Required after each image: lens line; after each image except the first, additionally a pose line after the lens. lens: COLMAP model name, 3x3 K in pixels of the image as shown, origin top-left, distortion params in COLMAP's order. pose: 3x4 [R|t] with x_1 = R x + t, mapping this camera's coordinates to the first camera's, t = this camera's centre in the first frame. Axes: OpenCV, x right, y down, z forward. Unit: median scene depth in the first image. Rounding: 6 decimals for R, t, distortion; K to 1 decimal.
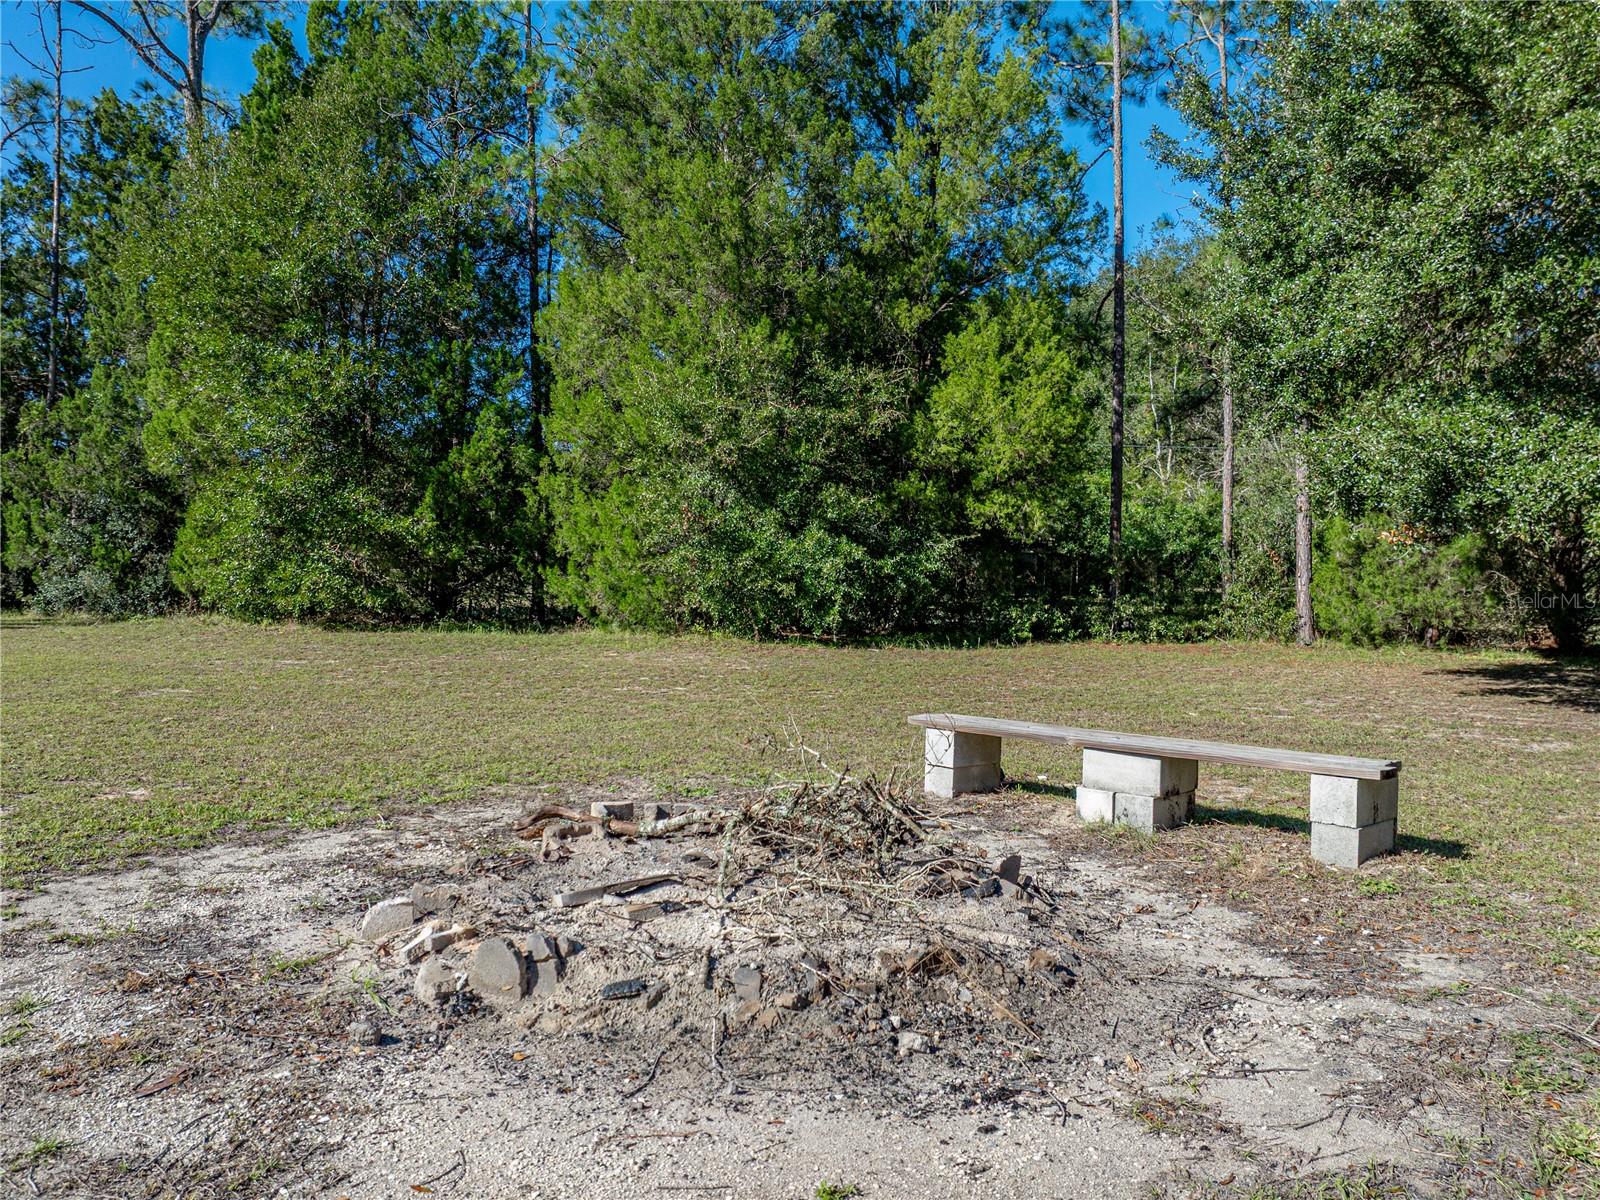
lens RADIAL K [[1245.7, 0, 801.4], [0, 1245.7, 600.5], [0, 0, 1]] dist [-0.034201, -0.003608]
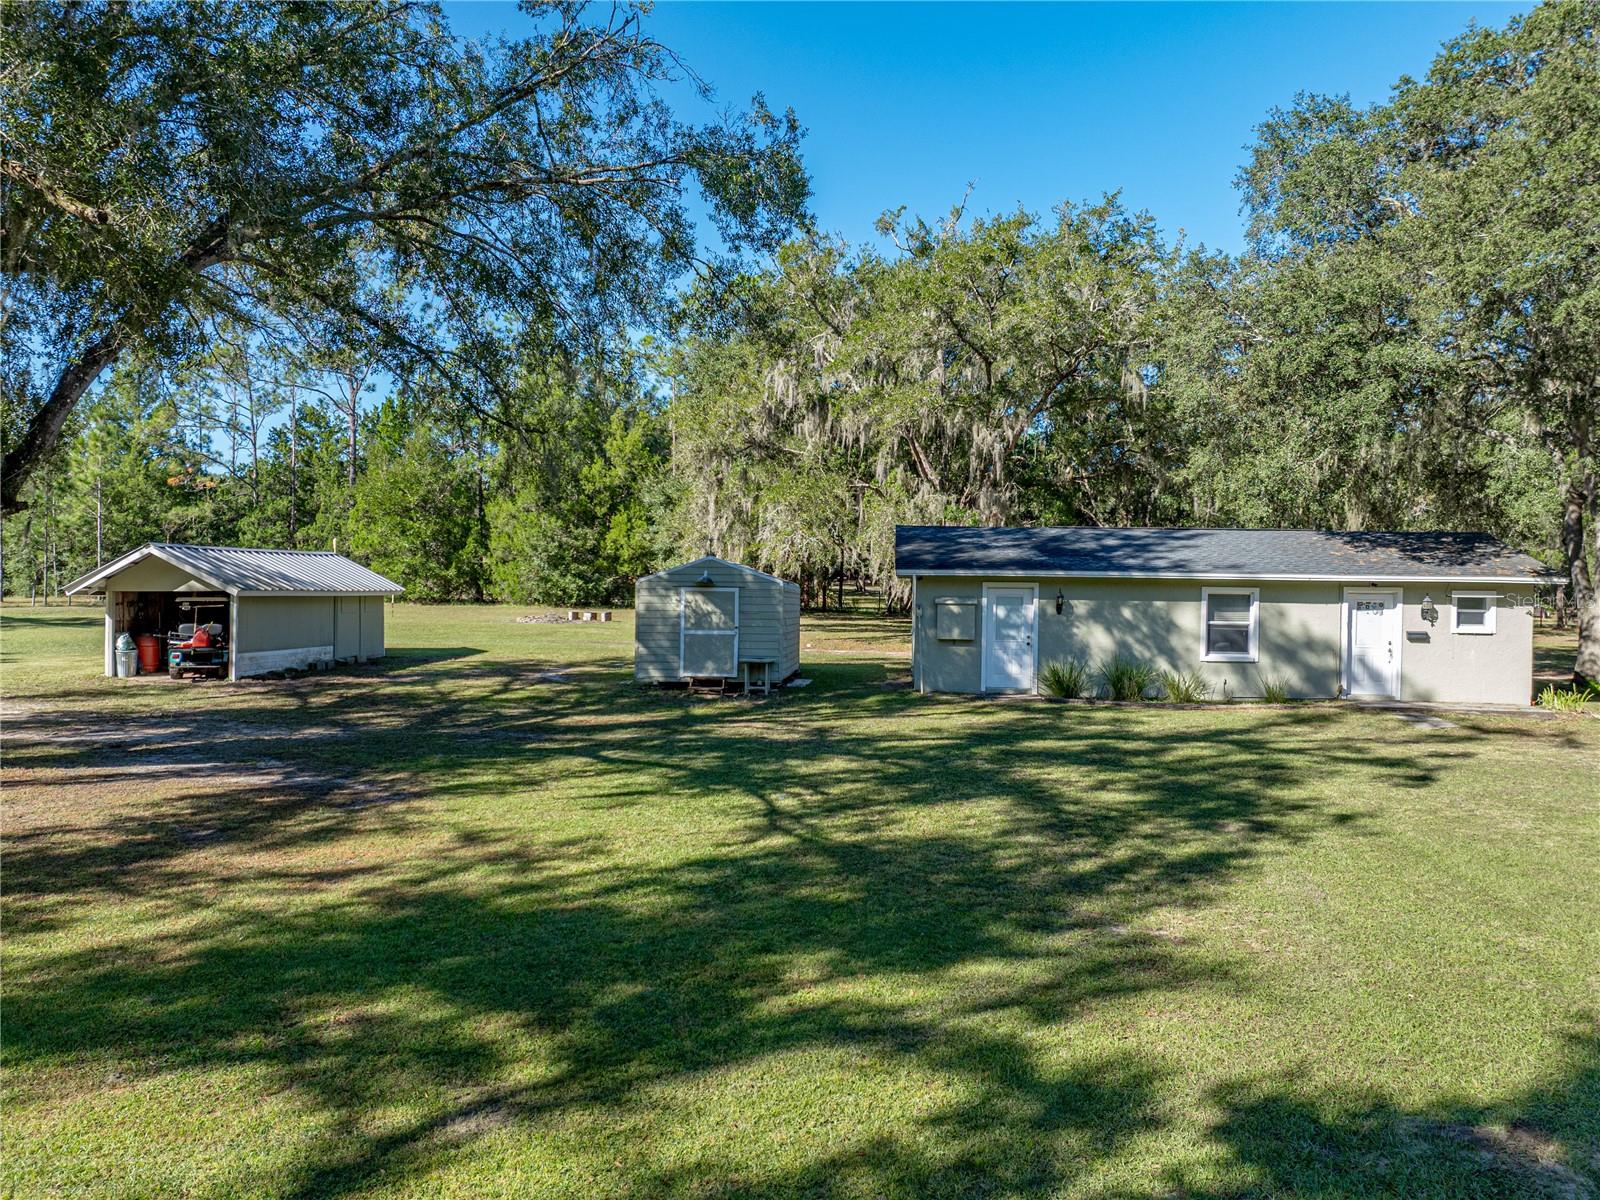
lens RADIAL K [[1245.7, 0, 810.2], [0, 1245.7, 603.9], [0, 0, 1]] dist [-0.034201, -0.003608]
pose [[0.990779, -0.002548, 0.135465, 0.204691], [0.001870, 0.999985, 0.005136, 0.006186], [-0.135476, -0.004835, 0.990769, -2.552216]]
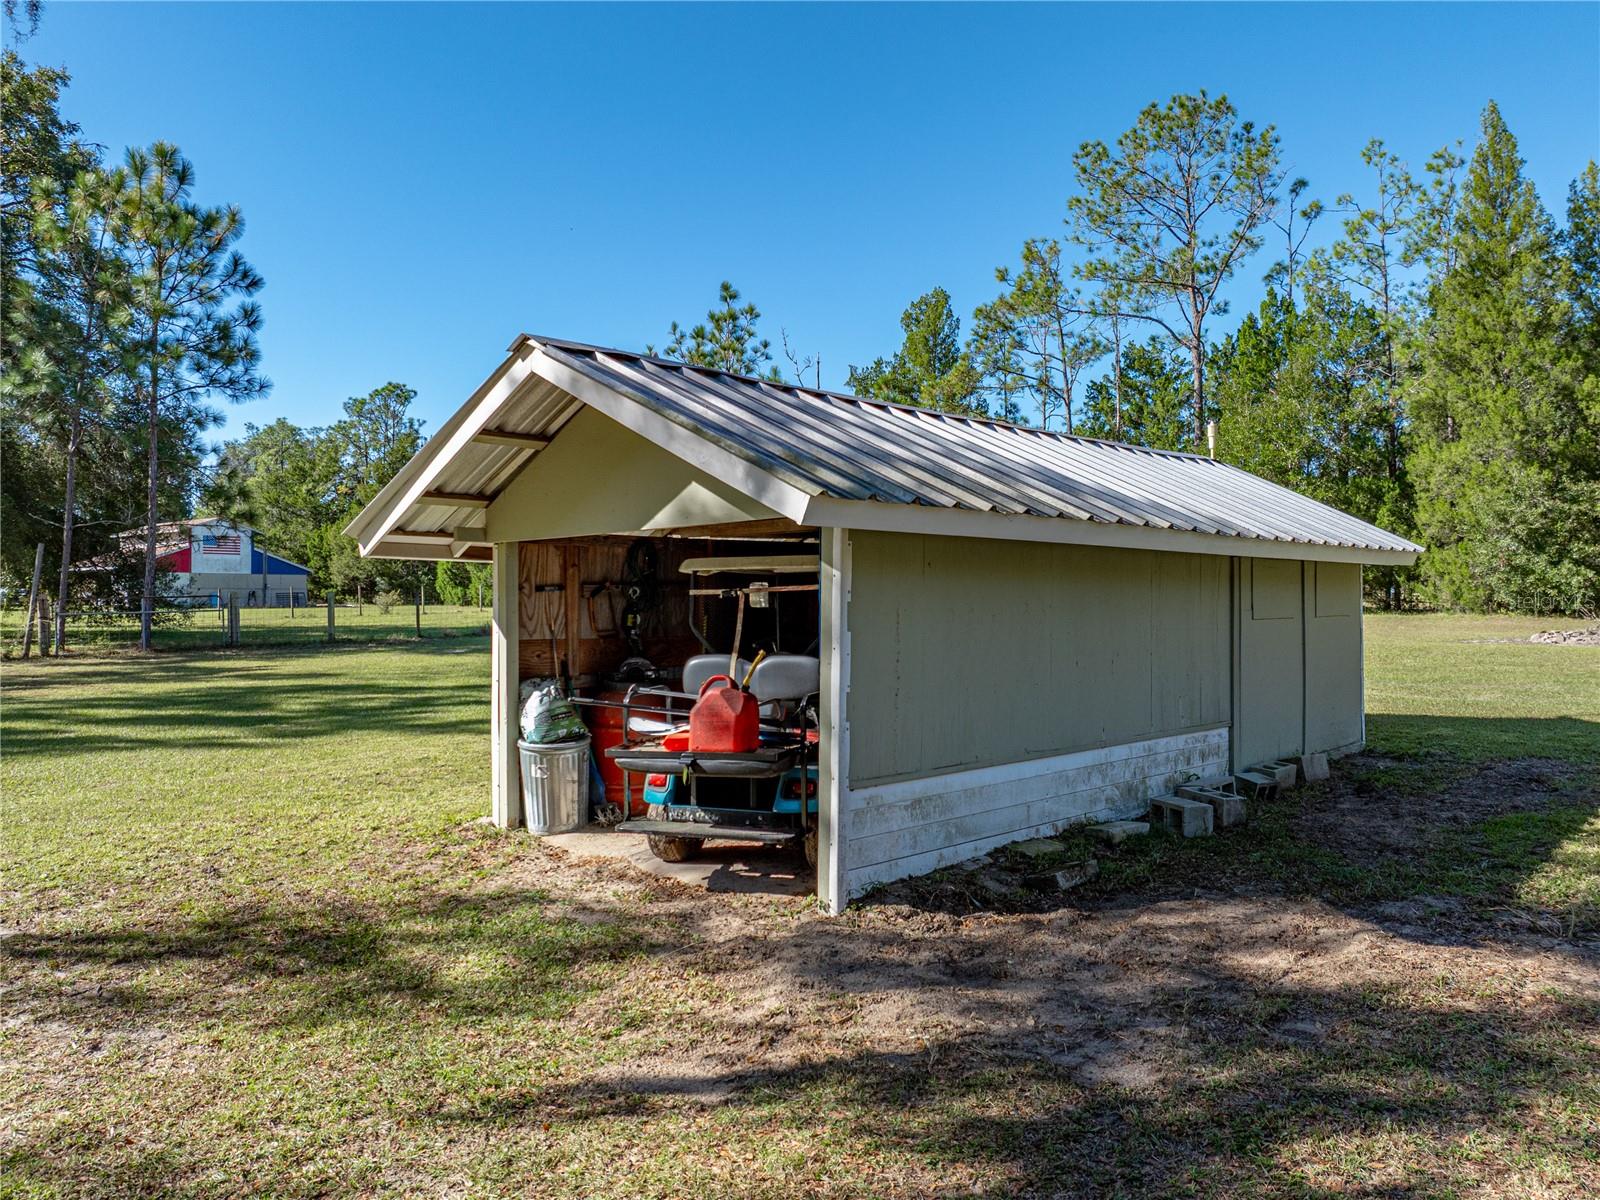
lens RADIAL K [[1245.7, 0, 790.0], [0, 1245.7, 606.8], [0, 0, 1]] dist [-0.034201, -0.003608]
pose [[0.866417, -0.012158, -0.499173, -0.088208], [0.008769, 0.999920, -0.009135, 0.023387], [0.499244, 0.003538, 0.866454, -1.411138]]
